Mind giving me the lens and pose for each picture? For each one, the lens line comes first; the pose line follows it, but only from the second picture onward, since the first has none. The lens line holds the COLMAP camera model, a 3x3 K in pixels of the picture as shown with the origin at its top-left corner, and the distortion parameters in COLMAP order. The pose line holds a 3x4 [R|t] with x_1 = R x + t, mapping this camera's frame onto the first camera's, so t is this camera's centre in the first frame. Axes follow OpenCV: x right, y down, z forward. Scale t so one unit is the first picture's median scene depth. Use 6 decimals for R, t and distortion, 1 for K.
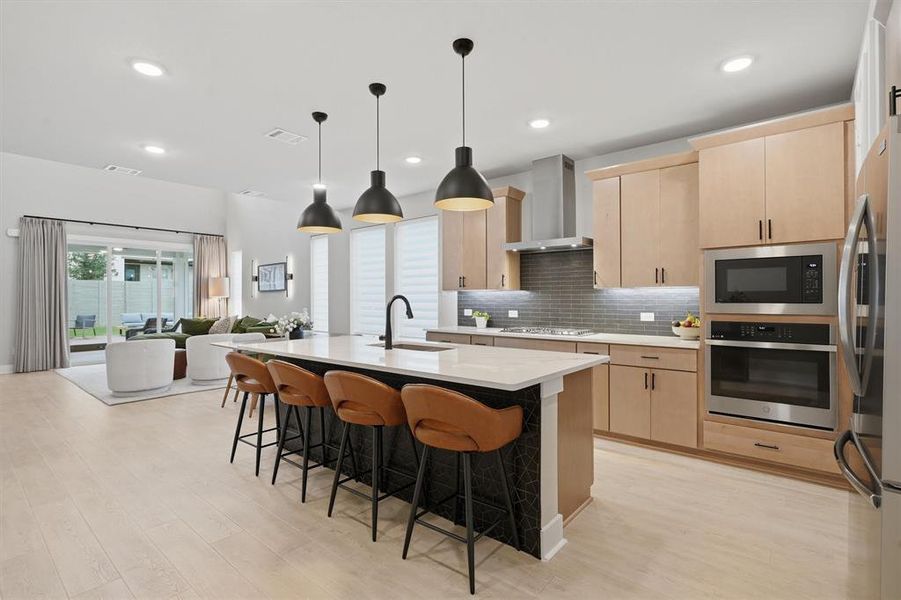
lens RADIAL K [[434.1, 0, 445.3], [0, 434.1, 293.1], [0, 0, 1]] dist [0.001935, 0.000521]
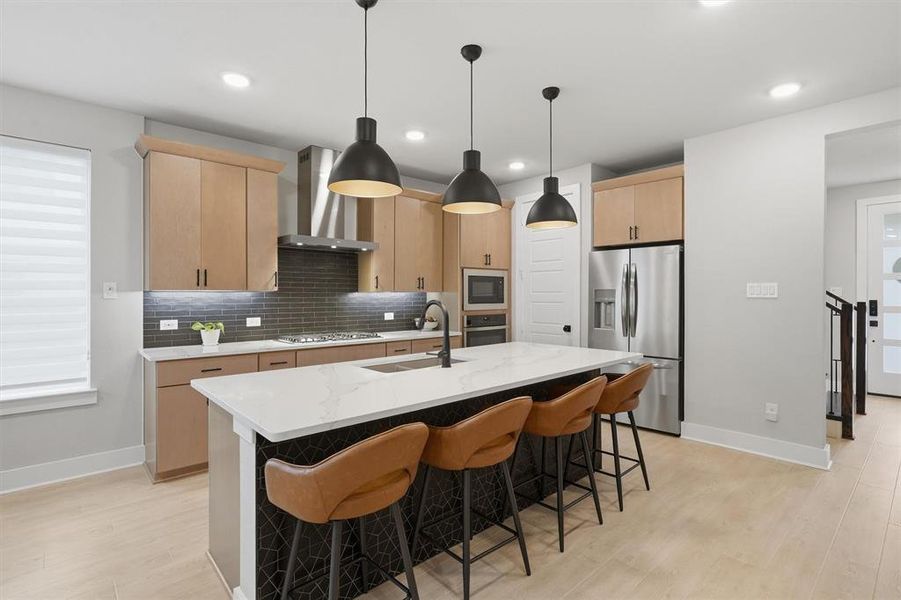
lens RADIAL K [[432.7, 0, 450.5], [0, 432.7, 300.0], [0, 0, 1]] dist [0.010103, 0.000229]
pose [[0.131511, 0.001647, 0.991313, -0.617219], [-0.004472, 0.999989, -0.001068, 0.008996], [-0.991305, -0.004292, 0.131517, 0.605288]]
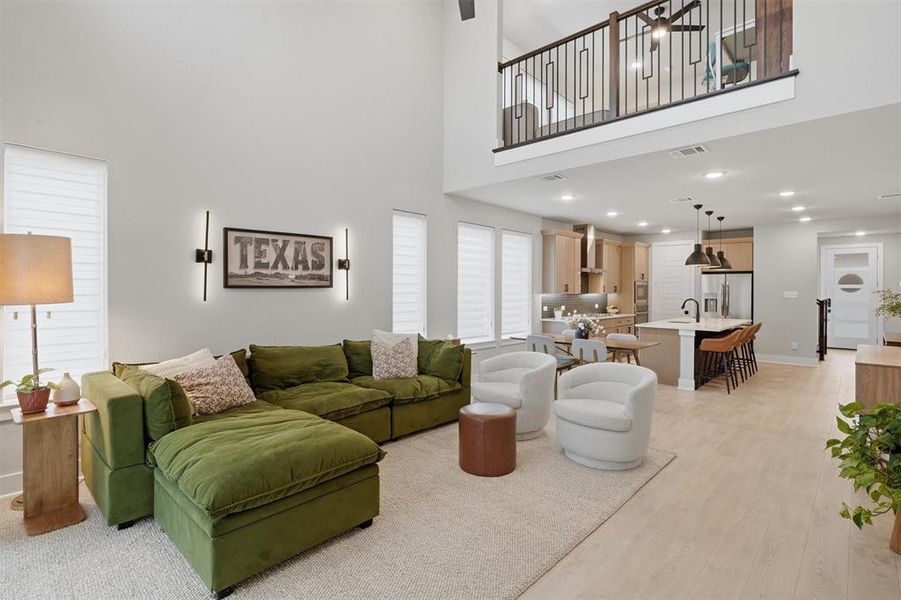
lens RADIAL K [[434.1, 0, 445.3], [0, 434.1, 293.1], [0, 0, 1]] dist [0.001935, 0.000521]
pose [[0.059290, 0.006042, 0.998222, -1.661049], [-0.009350, 0.999941, -0.005497, 0.005101], [-0.998197, -0.009008, 0.059343, 1.477455]]
